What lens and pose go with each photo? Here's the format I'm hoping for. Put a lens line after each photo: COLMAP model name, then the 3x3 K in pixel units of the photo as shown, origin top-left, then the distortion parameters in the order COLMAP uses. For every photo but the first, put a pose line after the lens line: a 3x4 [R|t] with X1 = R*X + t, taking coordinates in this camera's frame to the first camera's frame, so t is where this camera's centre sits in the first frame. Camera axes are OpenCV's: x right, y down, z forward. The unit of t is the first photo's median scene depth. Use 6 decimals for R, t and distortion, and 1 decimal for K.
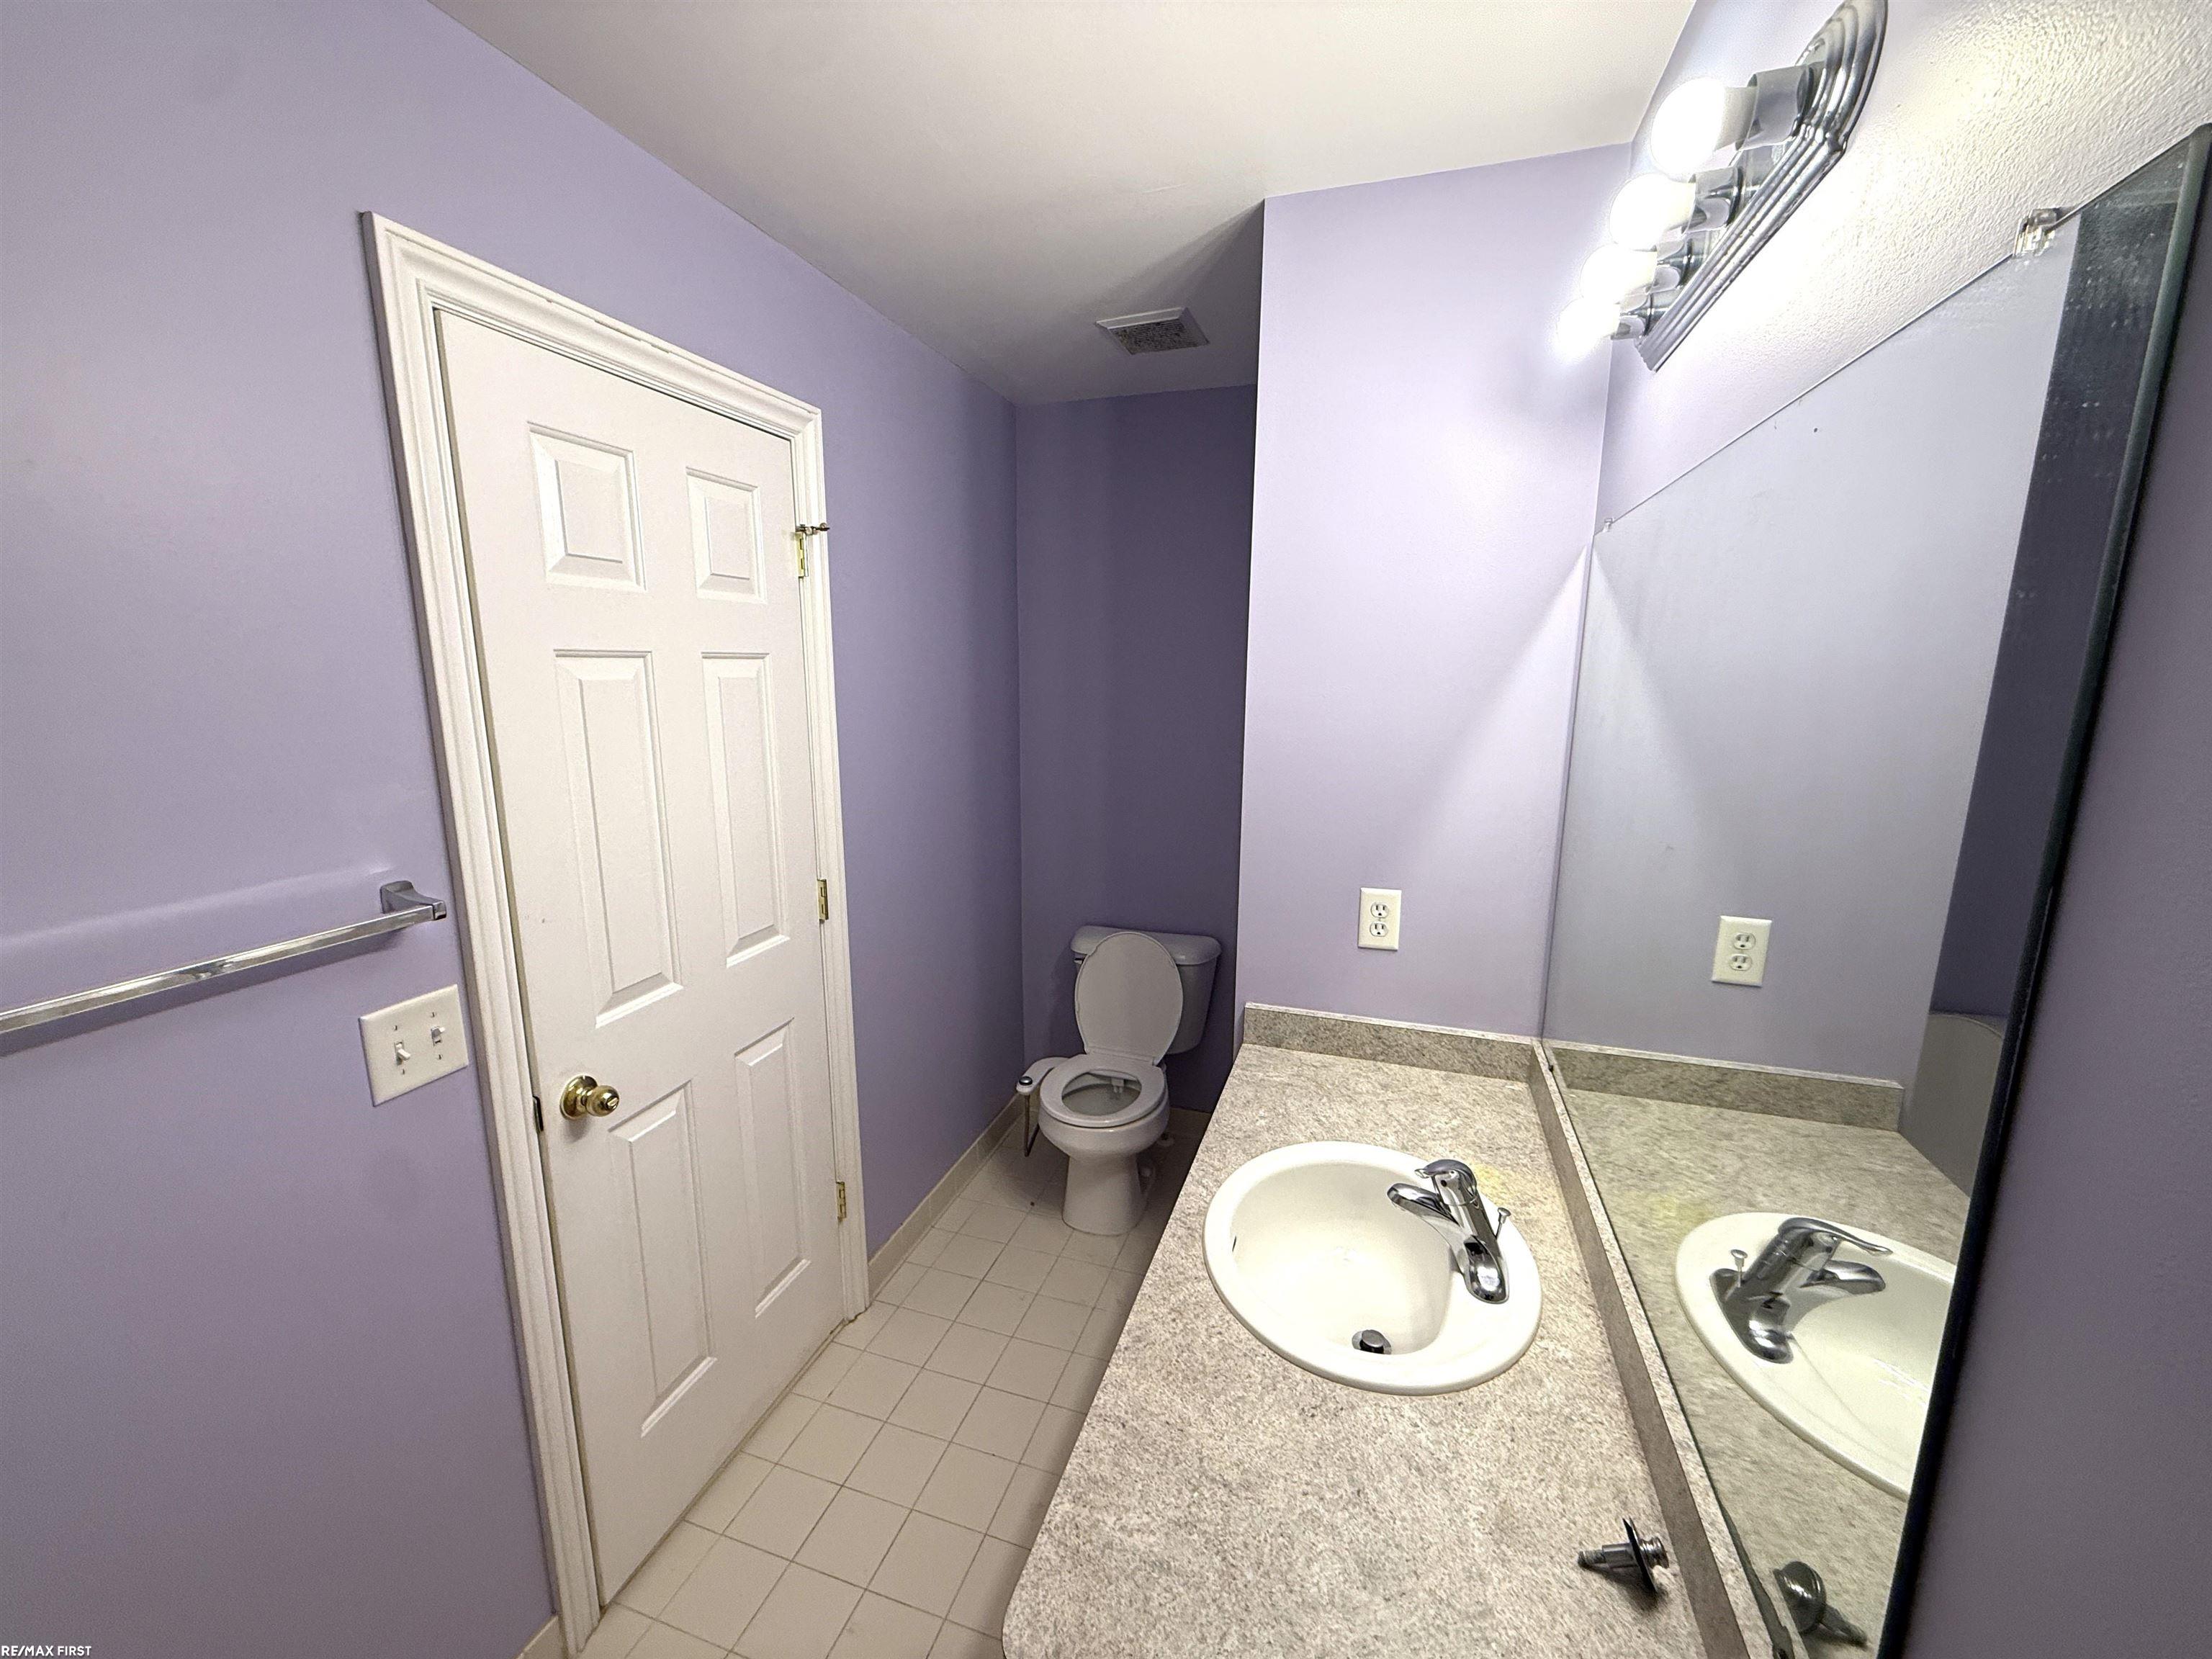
lens RADIAL K [[893.8, 0, 1106.0], [0, 893.8, 829.5], [0, 0, 1]] dist [0.002172, -0.000497]
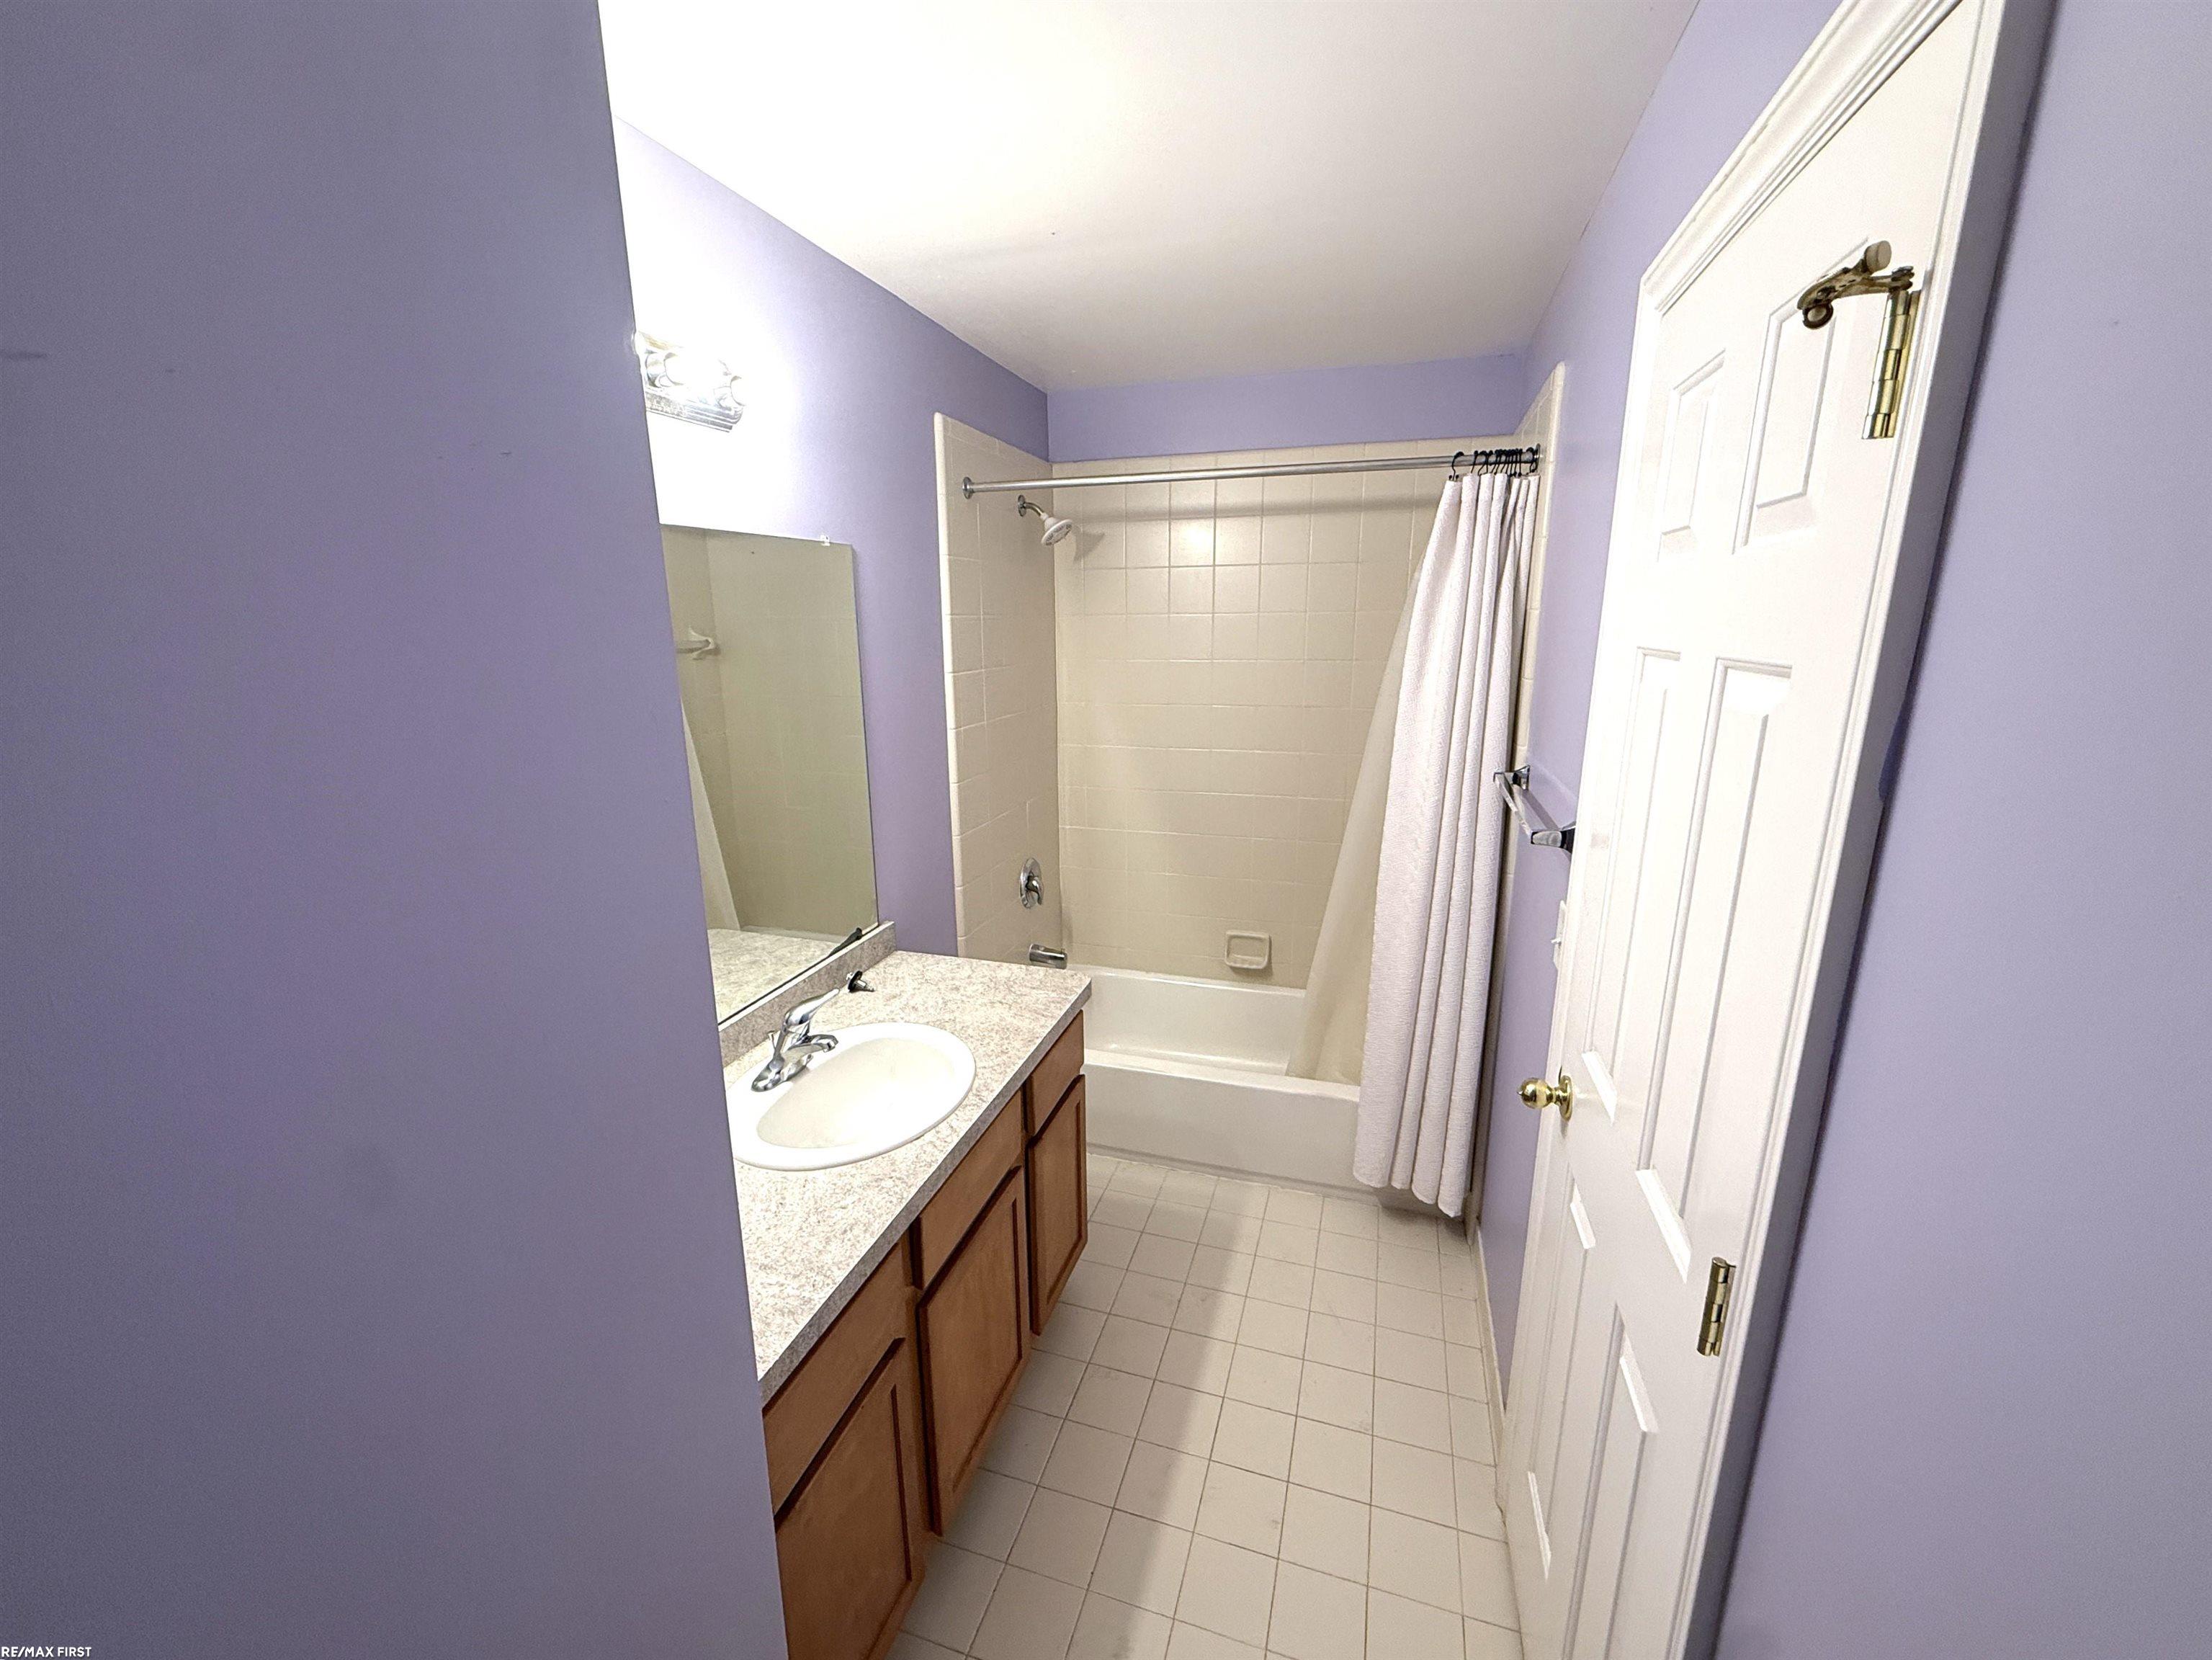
lens RADIAL K [[893.9, 0, 1106.0], [0, 893.9, 830.0], [0, 0, 1]] dist [0.002172, -0.000497]
pose [[-0.999911, 0.003888, -0.012791, -0.107971], [-0.001788, 0.909296, 0.416146, -0.636035], [0.013249, 0.416131, -0.909208, 2.899227]]
